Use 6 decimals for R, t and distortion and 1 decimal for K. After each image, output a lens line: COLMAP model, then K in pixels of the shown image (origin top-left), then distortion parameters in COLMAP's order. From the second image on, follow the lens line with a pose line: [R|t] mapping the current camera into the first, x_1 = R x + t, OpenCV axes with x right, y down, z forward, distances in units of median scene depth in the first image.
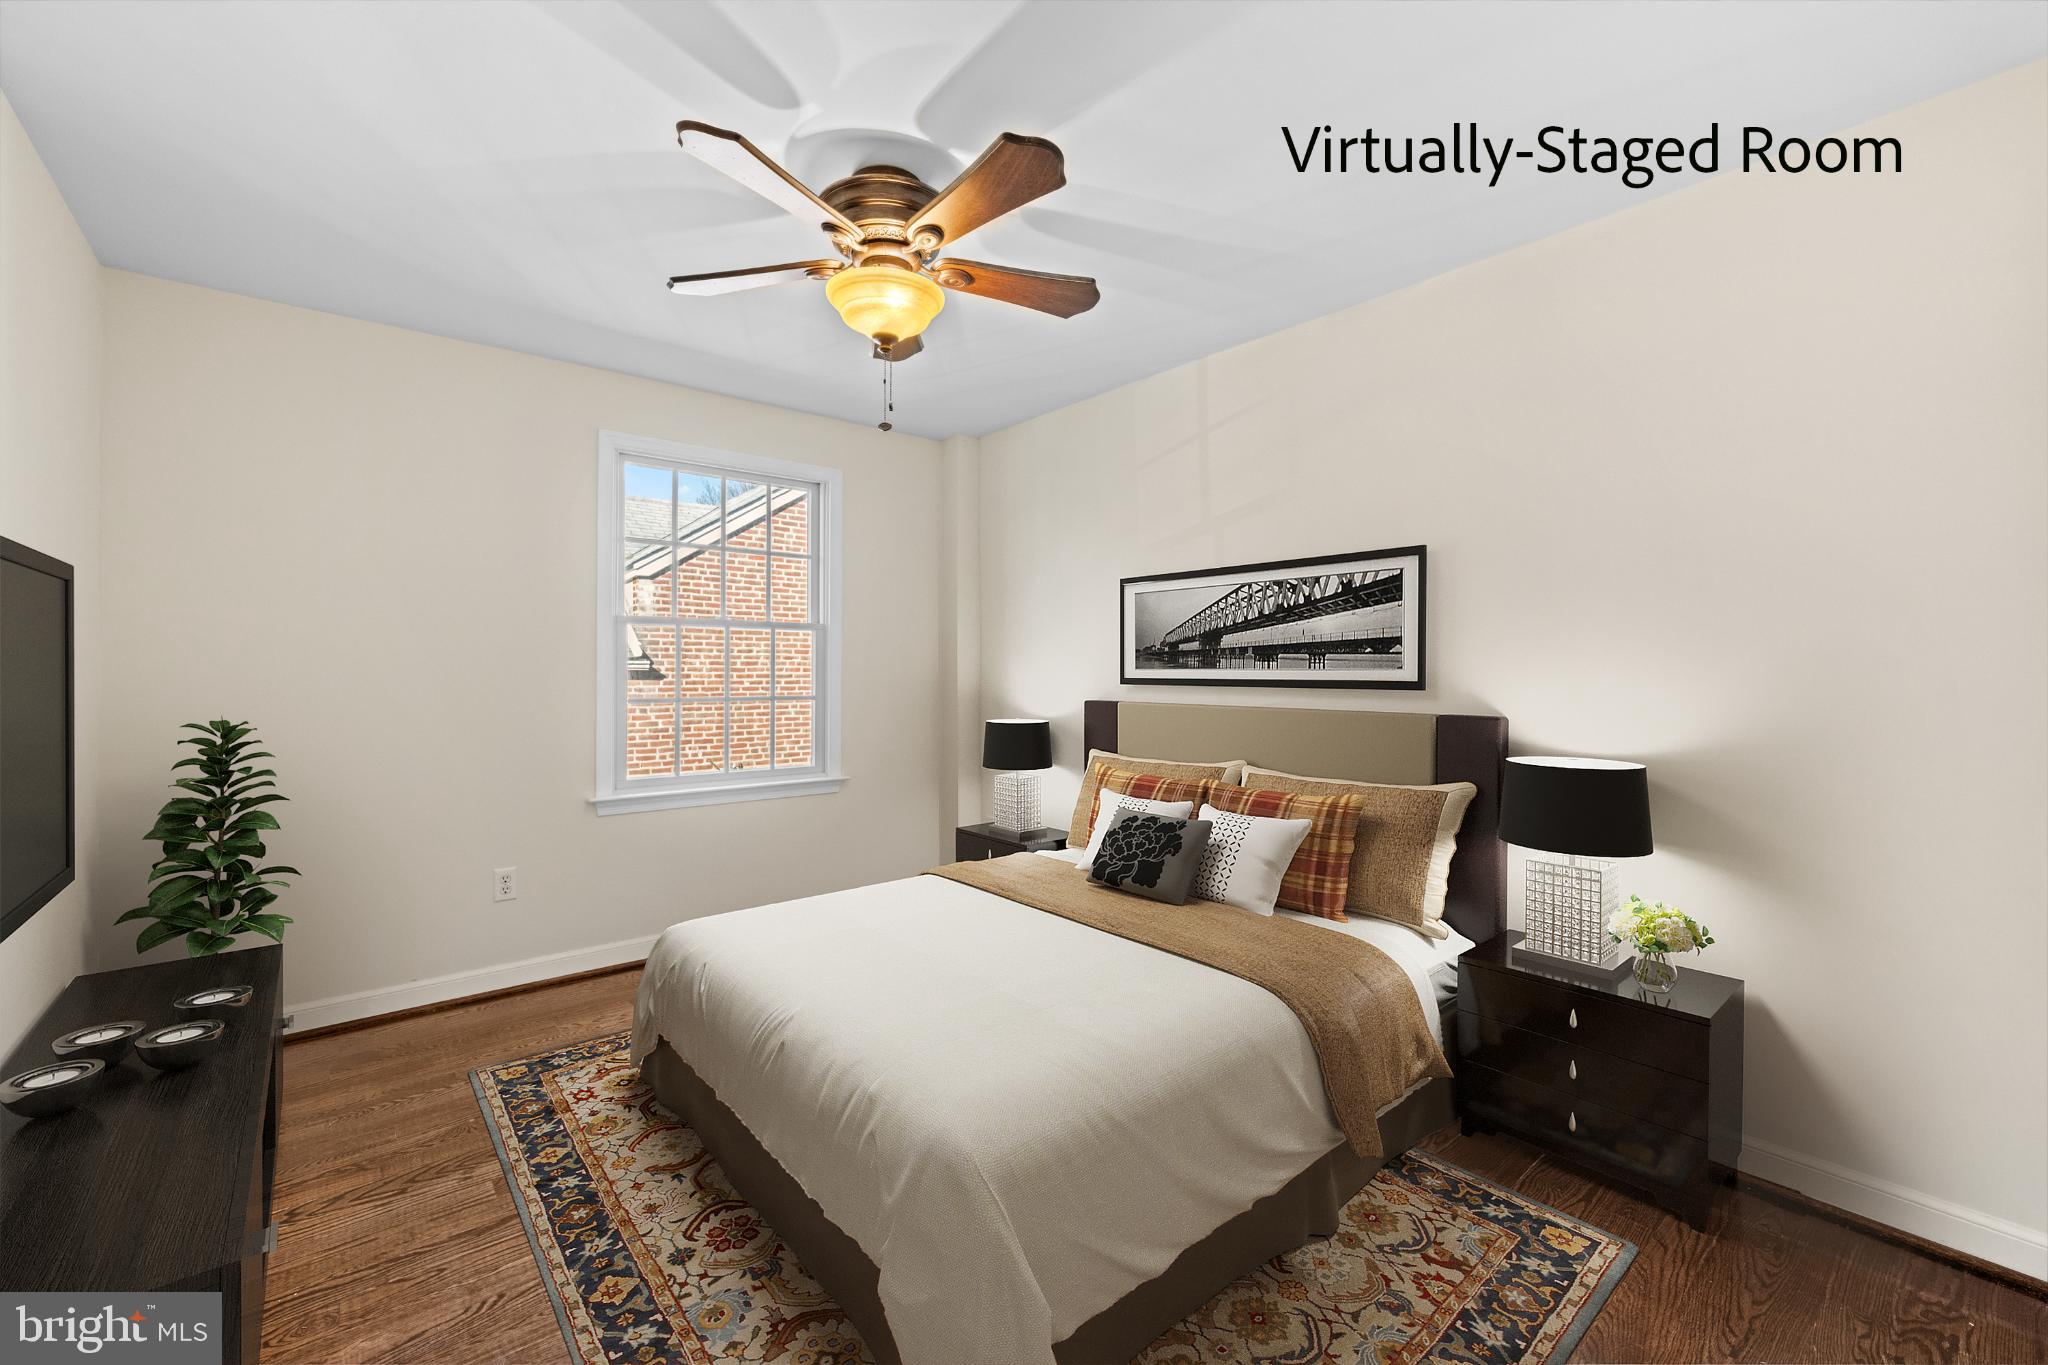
lens RADIAL K [[803.7, 0, 1030.4], [0, 803.7, 709.0], [0, 0, 1]] dist [-0.032623, -0.000095]
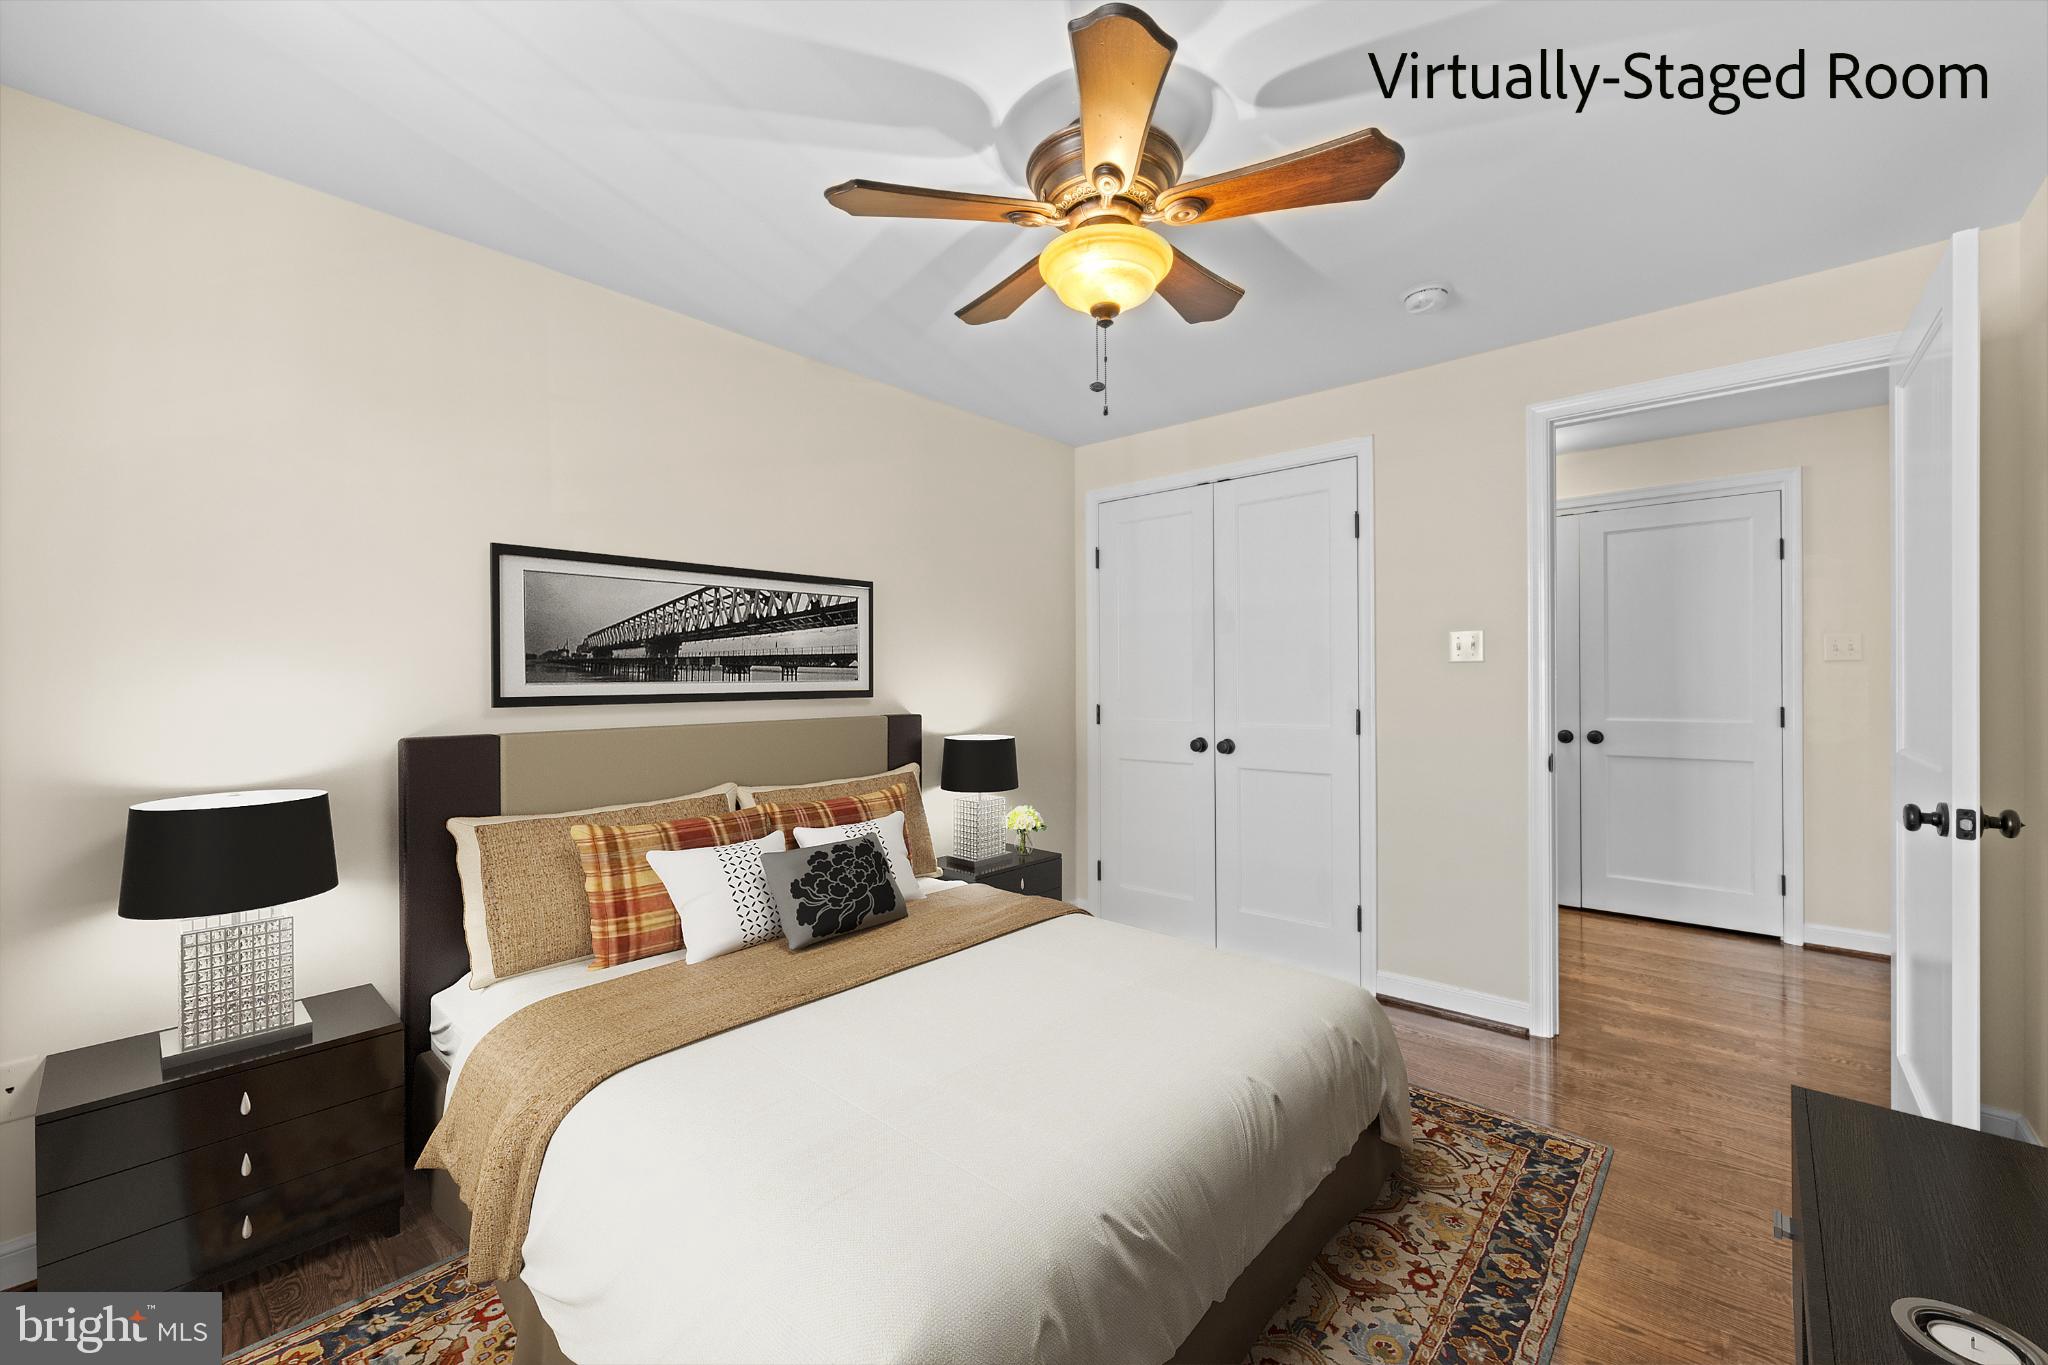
lens RADIAL K [[825.5, 0, 1024.0], [0, 825.5, 682.5], [0, 0, 1]] dist [-0.001326, 0.000038]
pose [[-0.126504, -0.007480, 0.991938, -0.724694], [0.052792, 0.998504, 0.014262, -0.046552], [-0.990560, 0.054171, -0.125920, 0.818964]]
